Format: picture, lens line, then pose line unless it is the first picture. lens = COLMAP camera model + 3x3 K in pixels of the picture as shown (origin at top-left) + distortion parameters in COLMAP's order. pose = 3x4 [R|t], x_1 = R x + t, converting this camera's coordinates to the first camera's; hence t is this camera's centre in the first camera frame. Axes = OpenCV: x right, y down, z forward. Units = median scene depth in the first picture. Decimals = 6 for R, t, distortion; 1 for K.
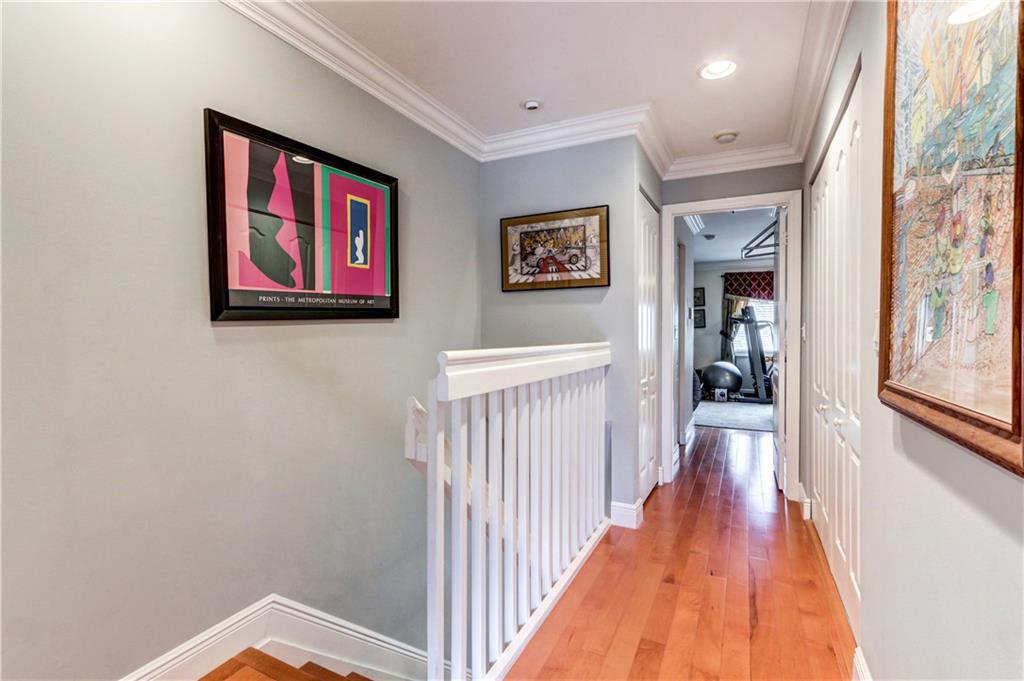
lens RADIAL K [[476.5, 0, 512.7], [0, 476.5, 336.4], [0, 0, 1]] dist [-0.001693, 0.002263]
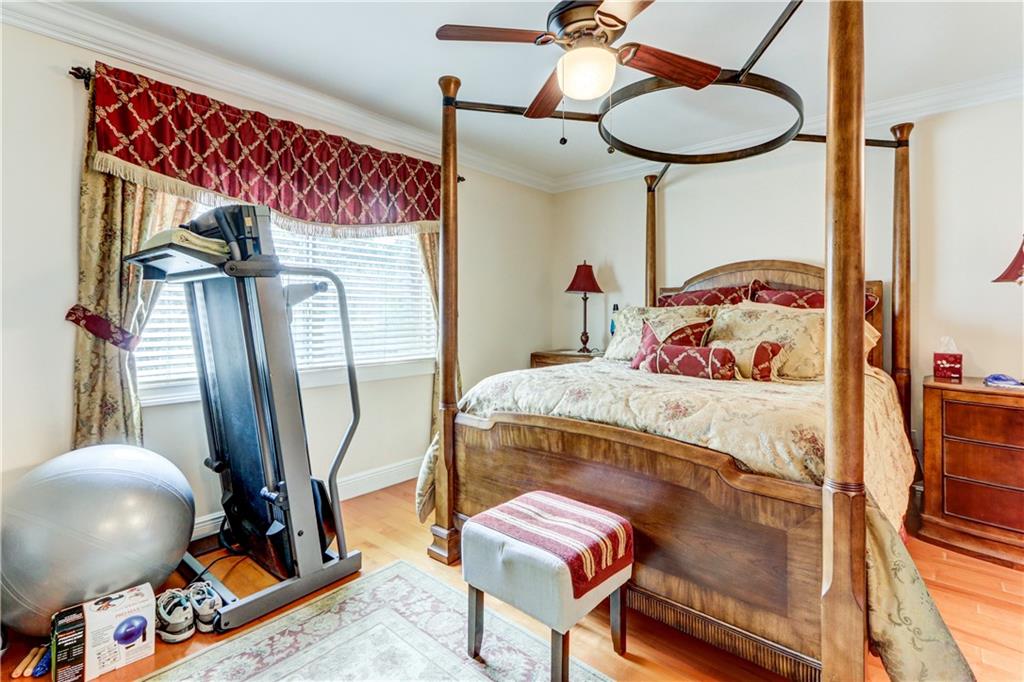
lens RADIAL K [[476.5, 0, 501.1], [0, 476.5, 306.5], [0, 0, 1]] dist [-0.001693, 0.002263]
pose [[0.267594, 0.006198, 0.963512, 0.275486], [0.009060, 0.999919, -0.008948, -0.007952], [-0.963489, 0.011124, 0.267516, 0.751358]]
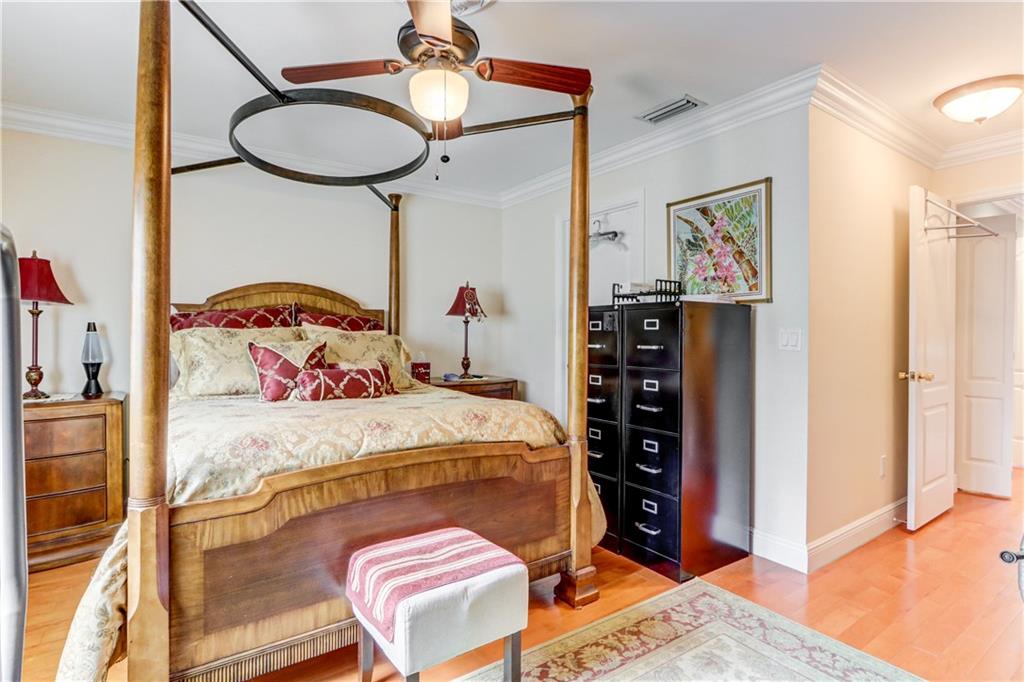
lens RADIAL K [[505.2, 0, 509.2], [0, 505.2, 339.4], [0, 0, 1]] dist [-0.001643, 0.000245]
pose [[-0.870871, -0.012740, 0.491346, 0.469411], [-0.002889, 0.999779, 0.020803, -0.013012], [-0.491503, 0.016697, -0.870716, 1.236733]]
